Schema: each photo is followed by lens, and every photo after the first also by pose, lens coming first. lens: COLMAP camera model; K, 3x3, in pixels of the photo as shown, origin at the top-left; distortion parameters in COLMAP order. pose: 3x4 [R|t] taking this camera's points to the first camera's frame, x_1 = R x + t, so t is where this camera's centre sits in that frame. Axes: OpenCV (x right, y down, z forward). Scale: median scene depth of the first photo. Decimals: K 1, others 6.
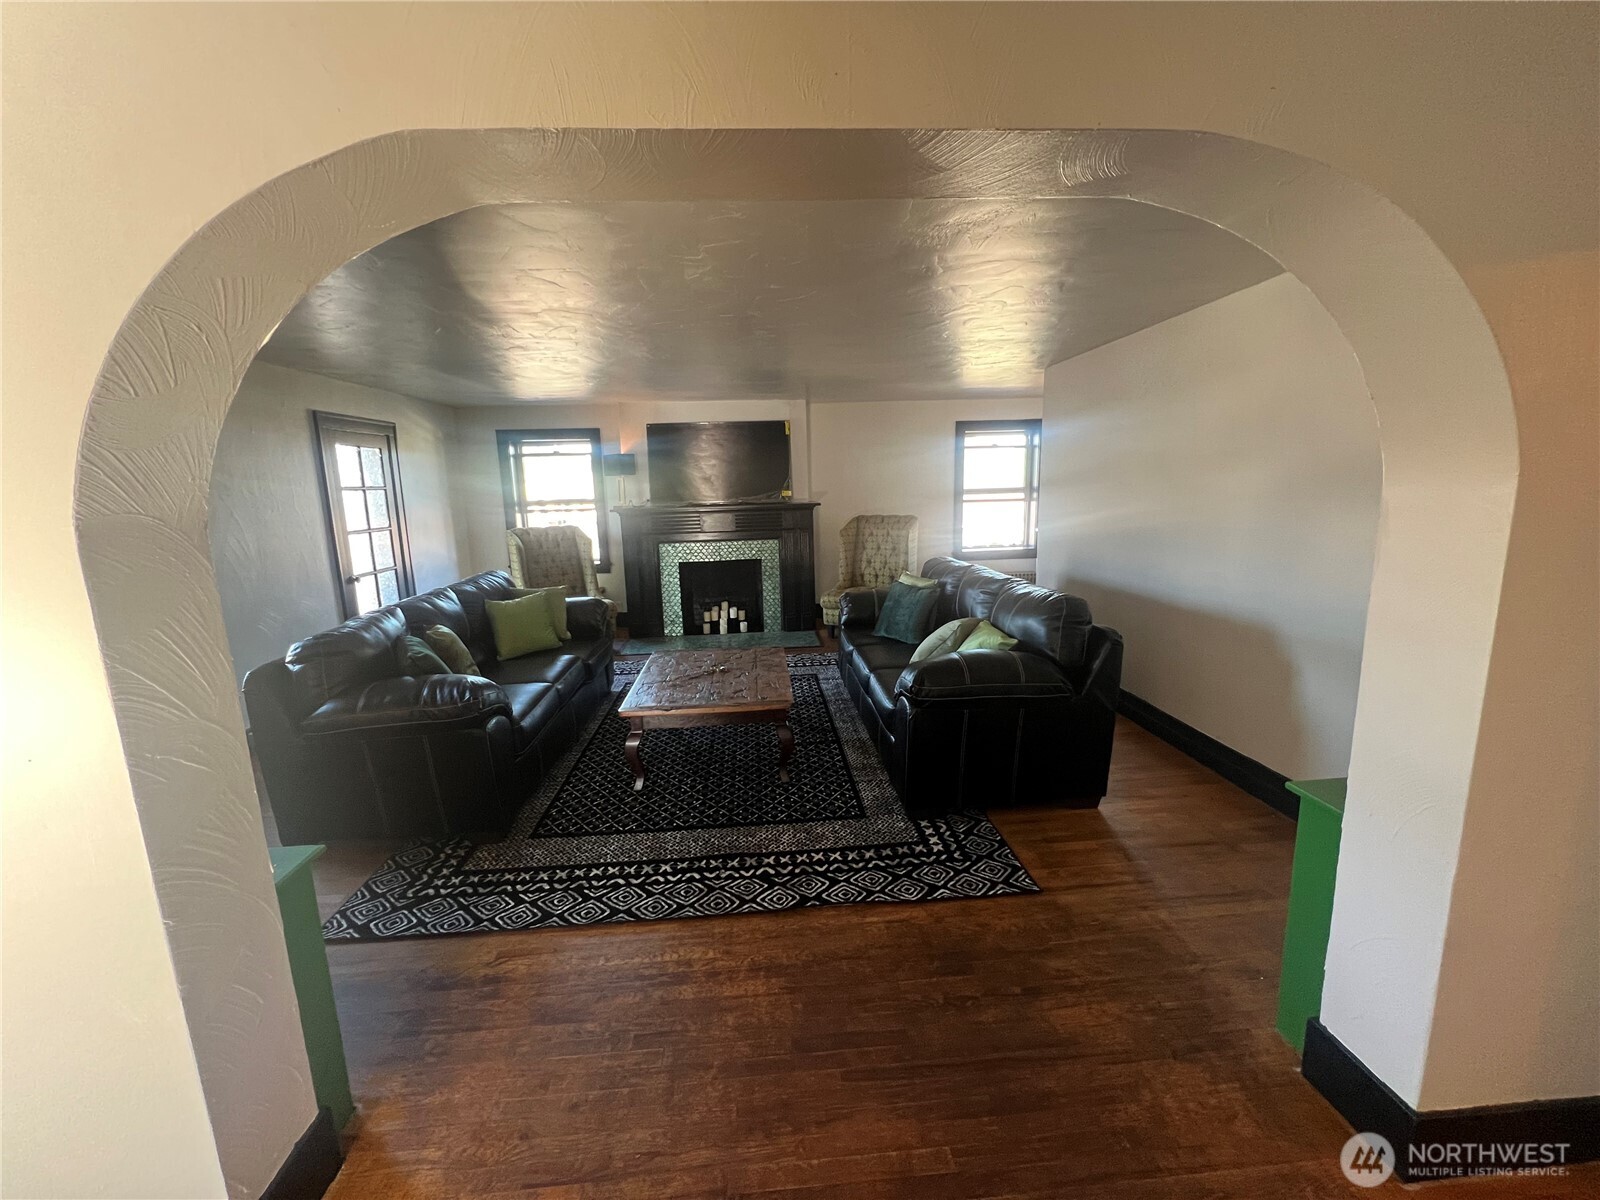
lens RADIAL K [[644.8, 0, 793.6], [0, 644.8, 594.7], [0, 0, 1]] dist [-0.000054, 0.000029]
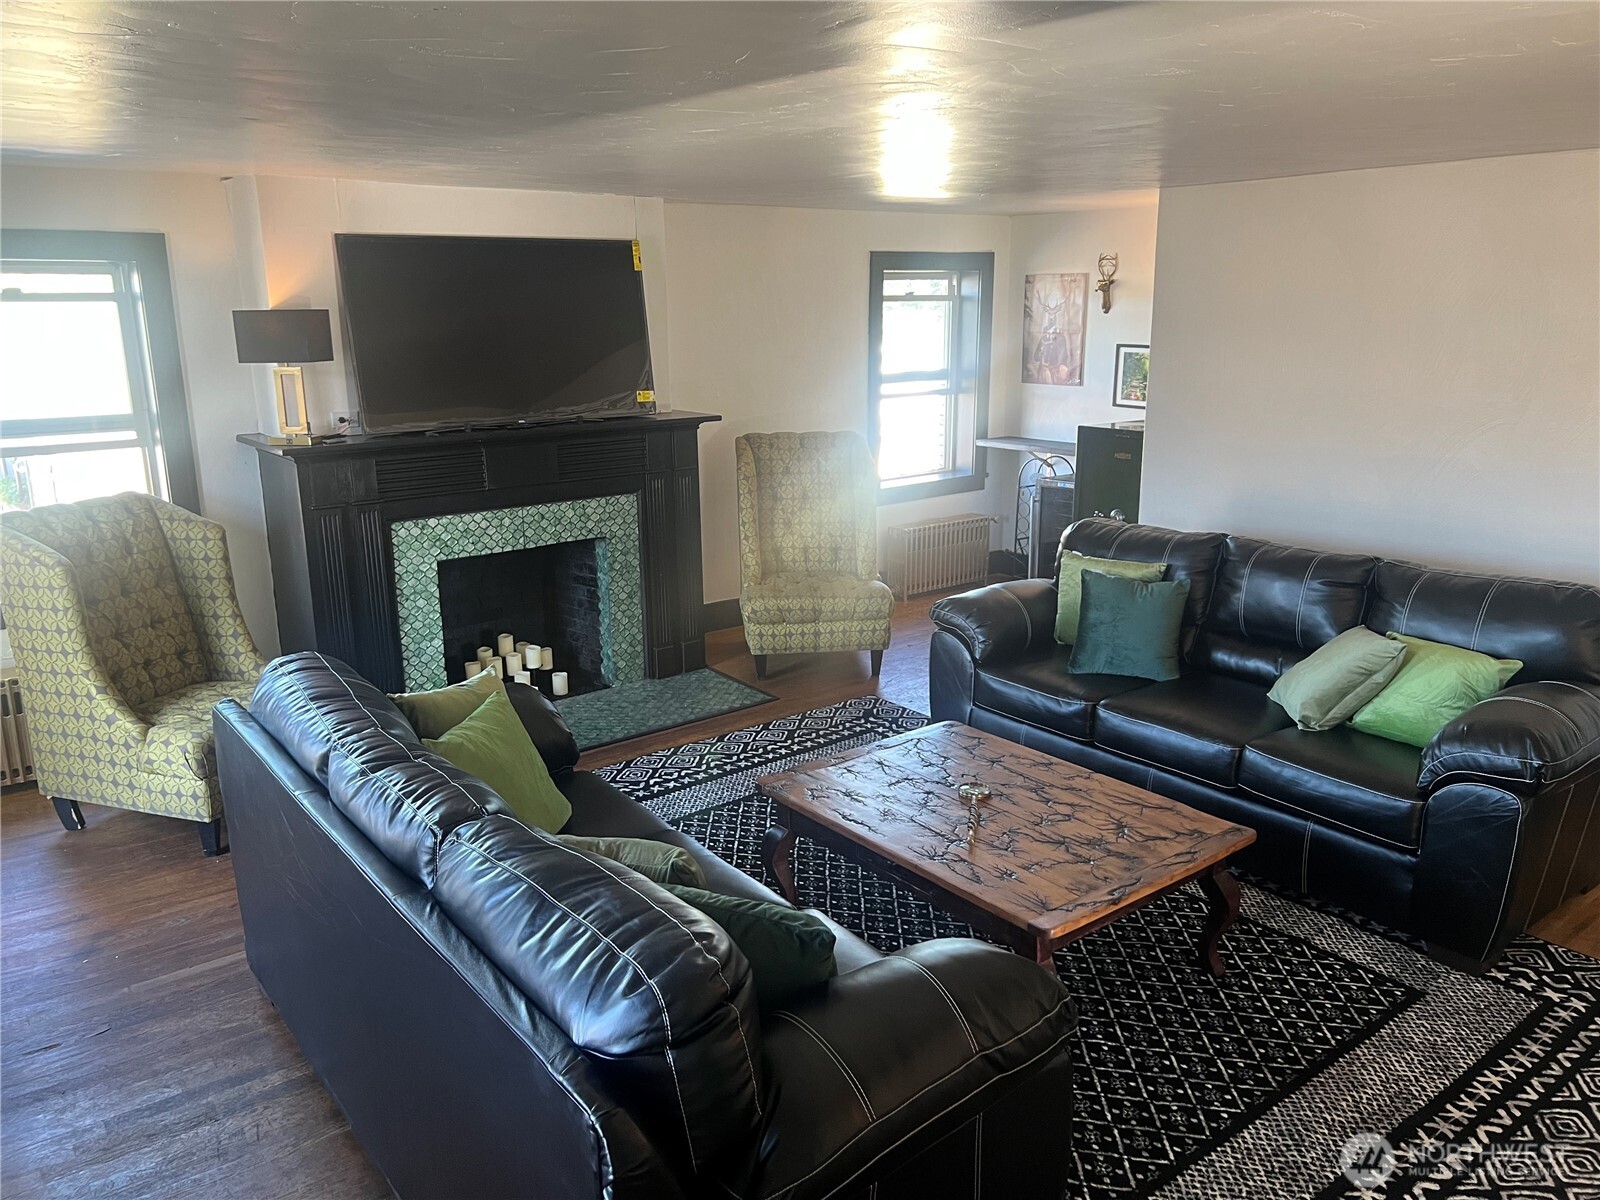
lens RADIAL K [[1214.4, 0, 805.6], [0, 1214.4, 607.8], [0, 0, 1]] dist [0.053291, -0.050887]
pose [[0.824427, -0.120990, 0.552885, -0.690298], [0.084741, 0.992259, 0.090779, -0.116549], [-0.559588, -0.027988, 0.828298, 0.283574]]
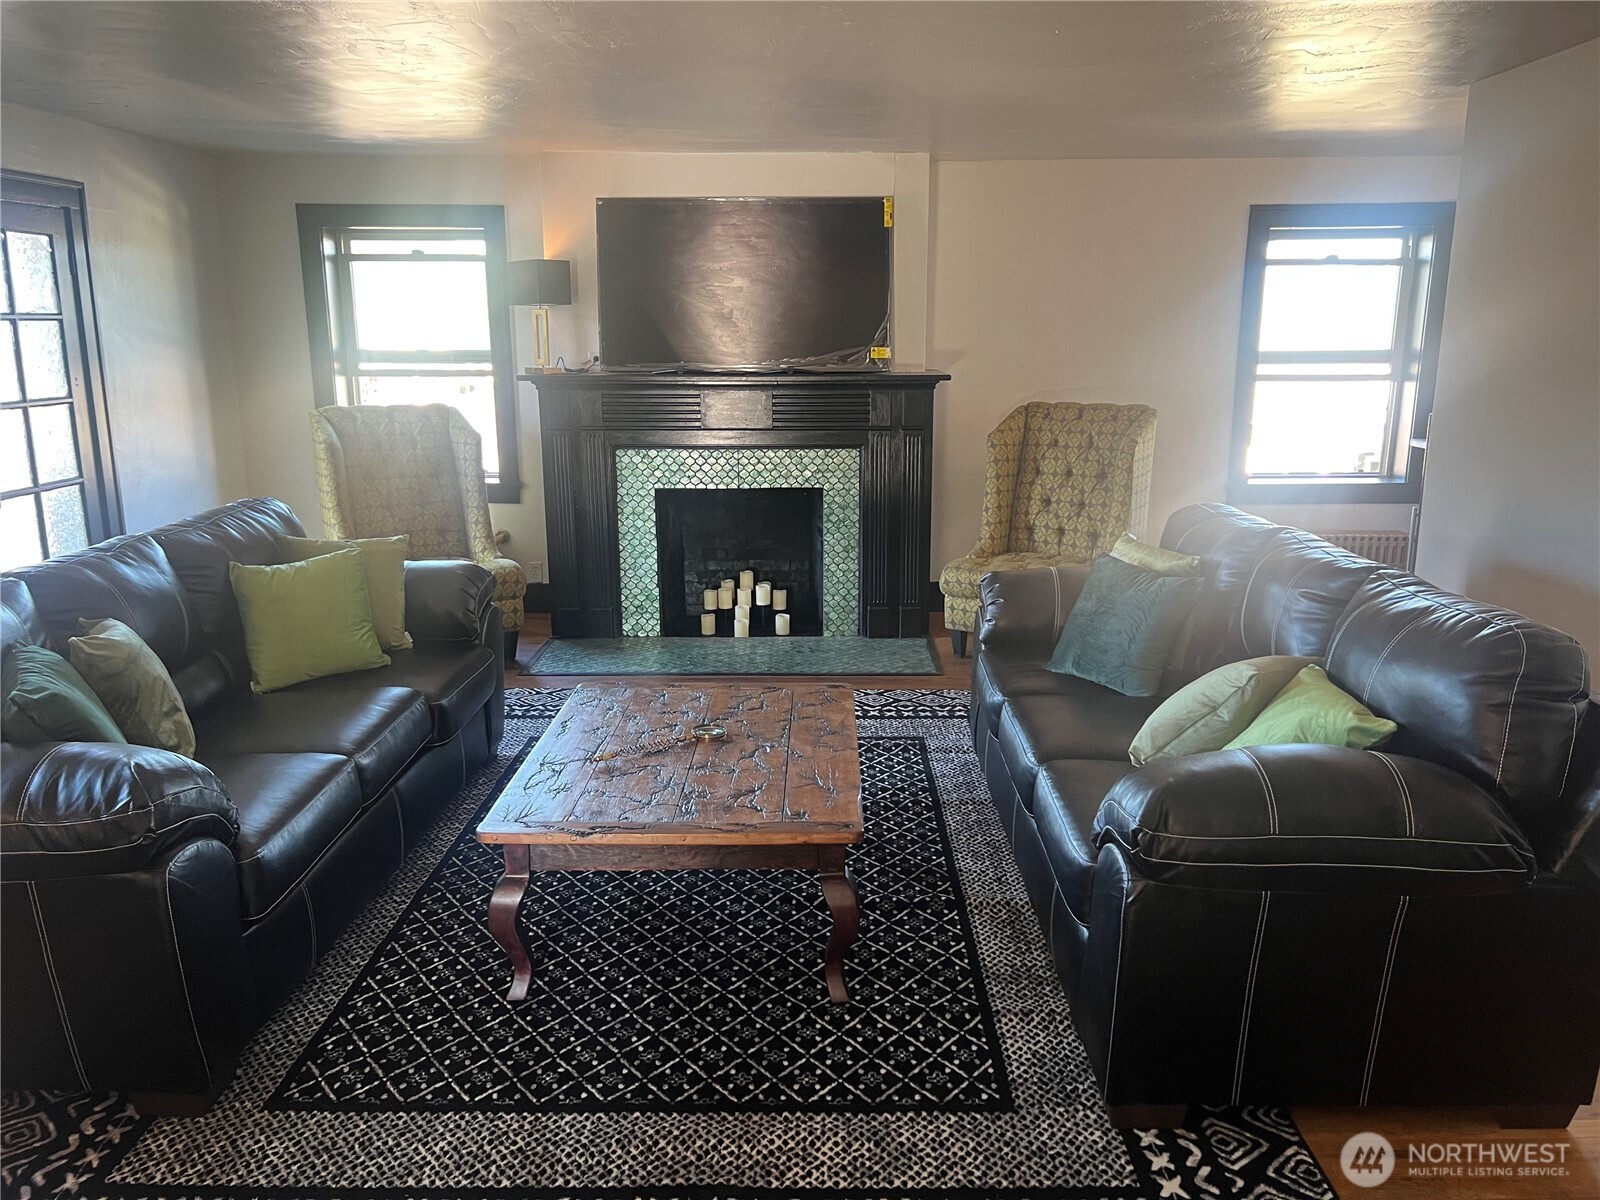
lens RADIAL K [[1214.4, 0, 807.5], [0, 1214.4, 606.1], [0, 0, 1]] dist [0.053291, -0.050887]
pose [[0.996514, 0.043064, -0.071447, 0.012630], [-0.039112, 0.997674, 0.055820, -0.027531], [0.073685, -0.052831, 0.995881, 0.129967]]
